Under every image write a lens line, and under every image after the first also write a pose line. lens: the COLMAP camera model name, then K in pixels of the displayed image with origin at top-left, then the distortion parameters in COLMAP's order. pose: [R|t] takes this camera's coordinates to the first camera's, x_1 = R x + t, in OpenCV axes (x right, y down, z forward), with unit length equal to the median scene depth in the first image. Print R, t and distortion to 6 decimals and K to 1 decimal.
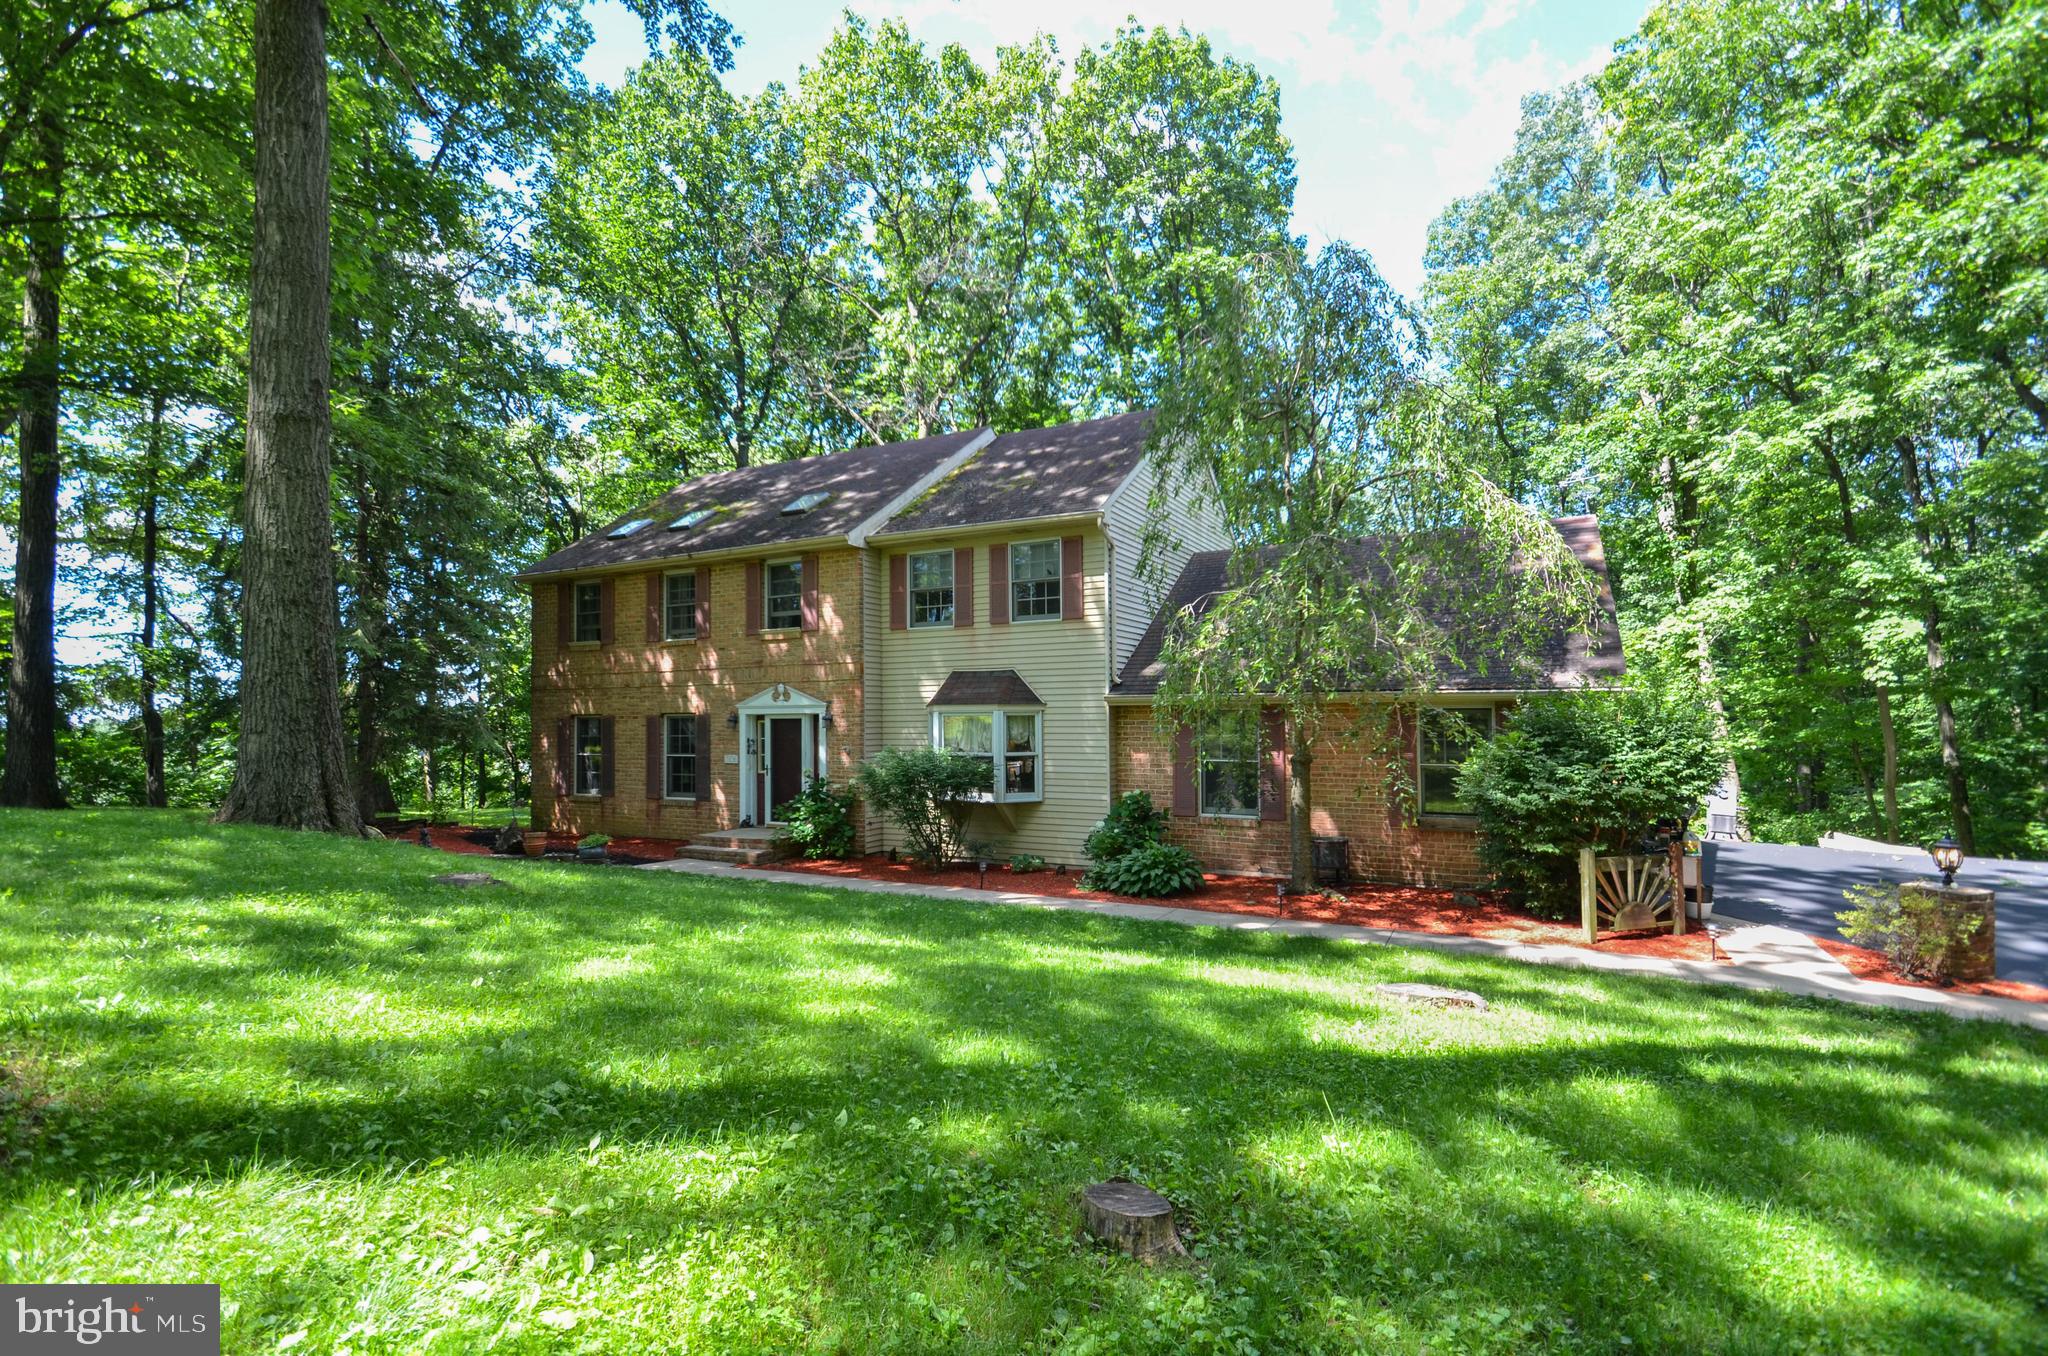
lens RADIAL K [[941.4, 0, 1015.2], [0, 941.4, 736.3], [0, 0, 1]] dist [0.001195, 0.000773]
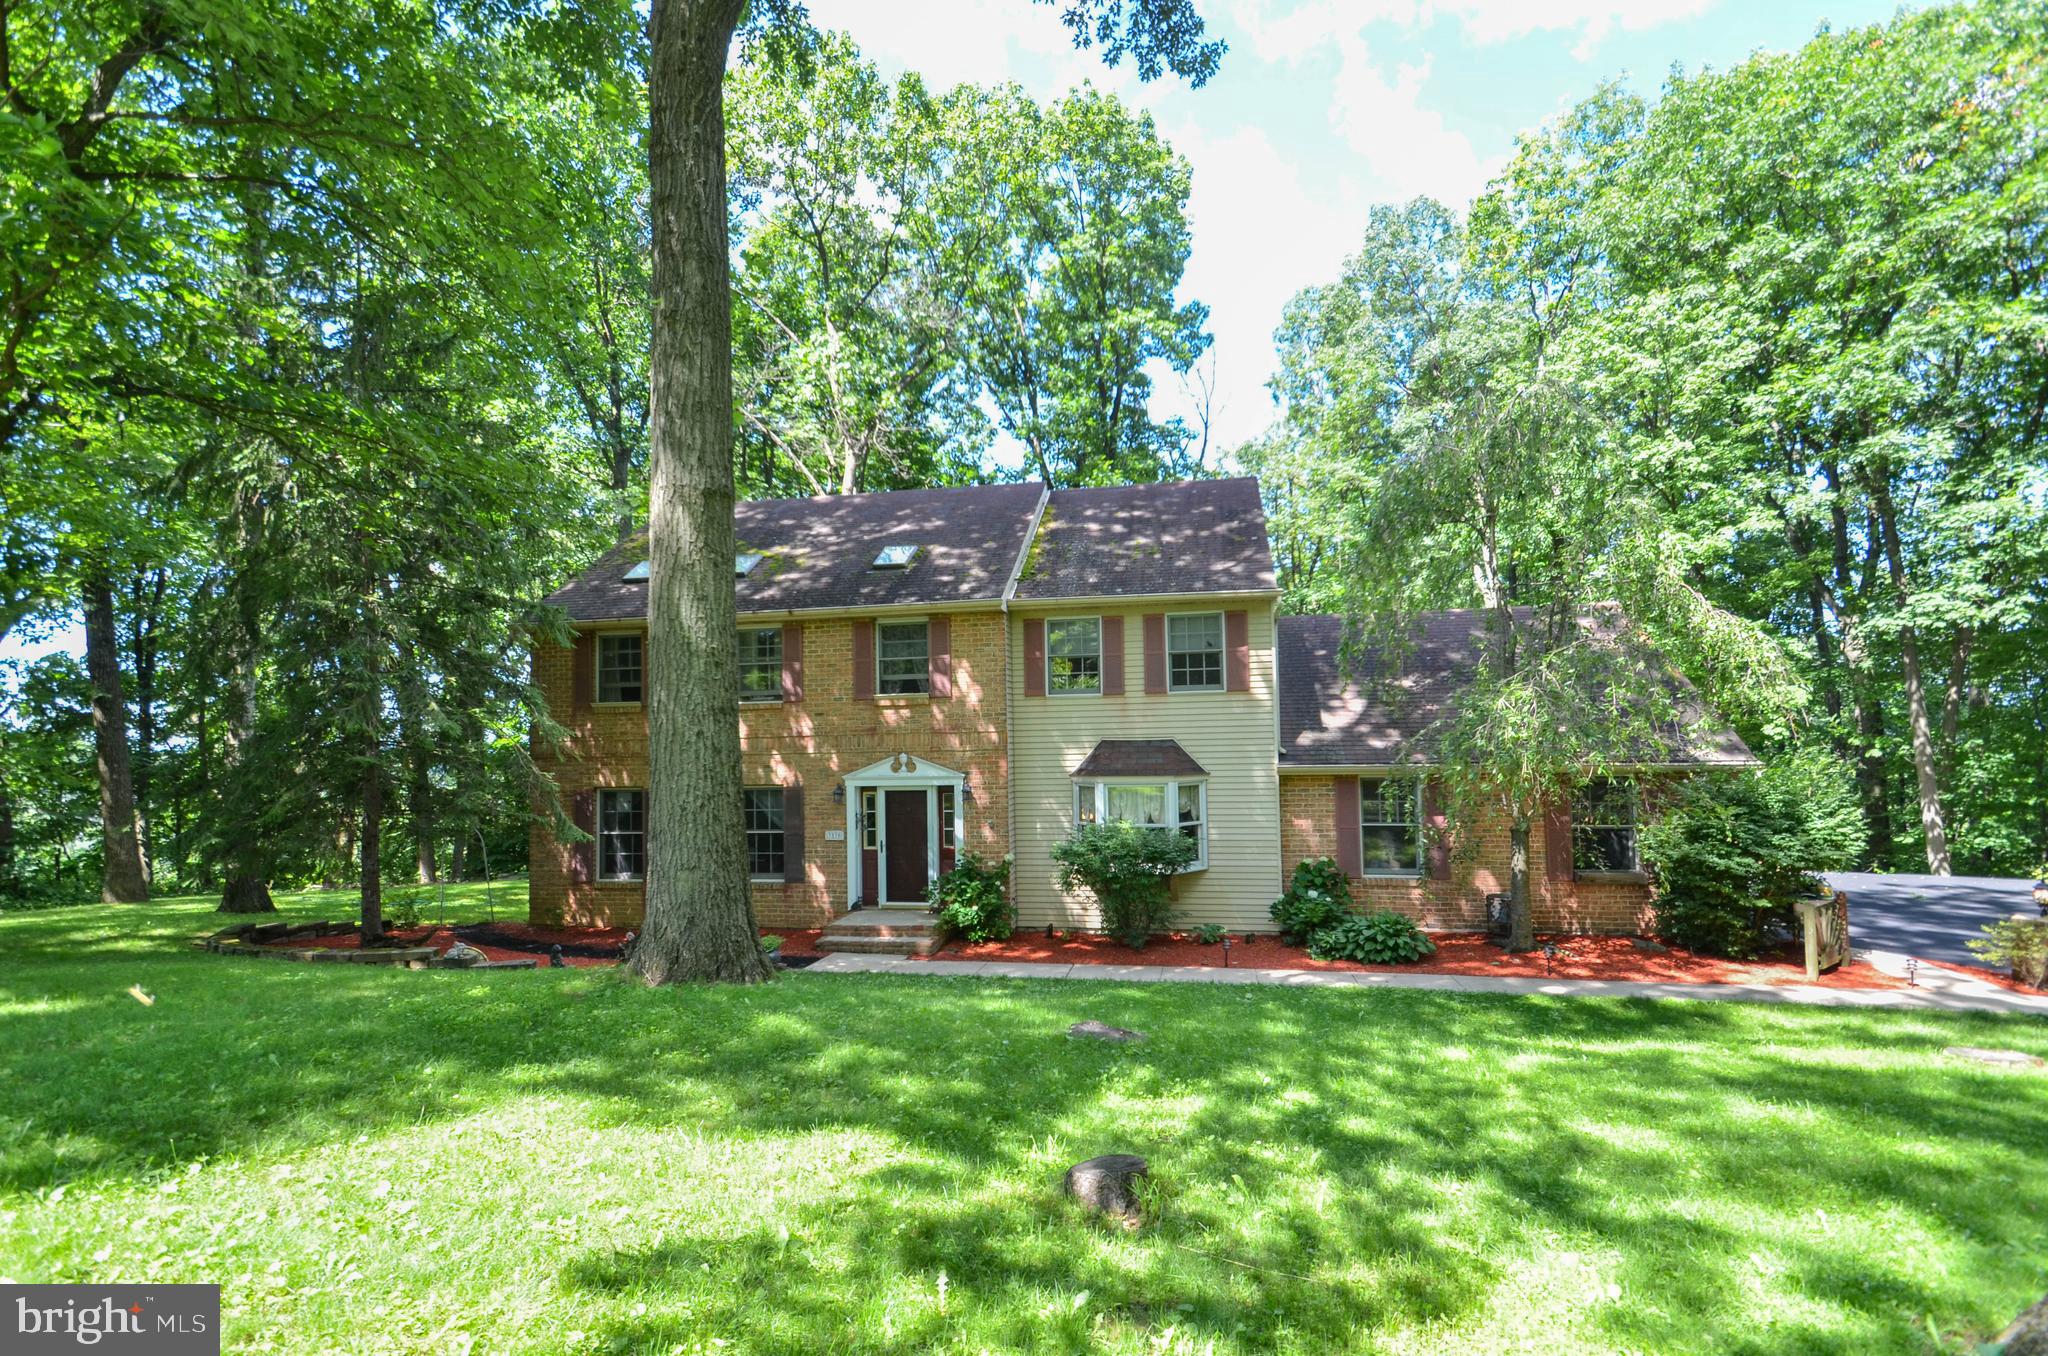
lens RADIAL K [[960.1, 0, 1024.4], [0, 960.1, 736.2], [0, 0, 1]] dist [0.003482, -0.000014]
pose [[0.957679, -0.013923, 0.287502, -0.419464], [0.020202, 0.999618, -0.018884, -0.054537], [-0.287129, 0.023892, 0.957594, 0.059481]]
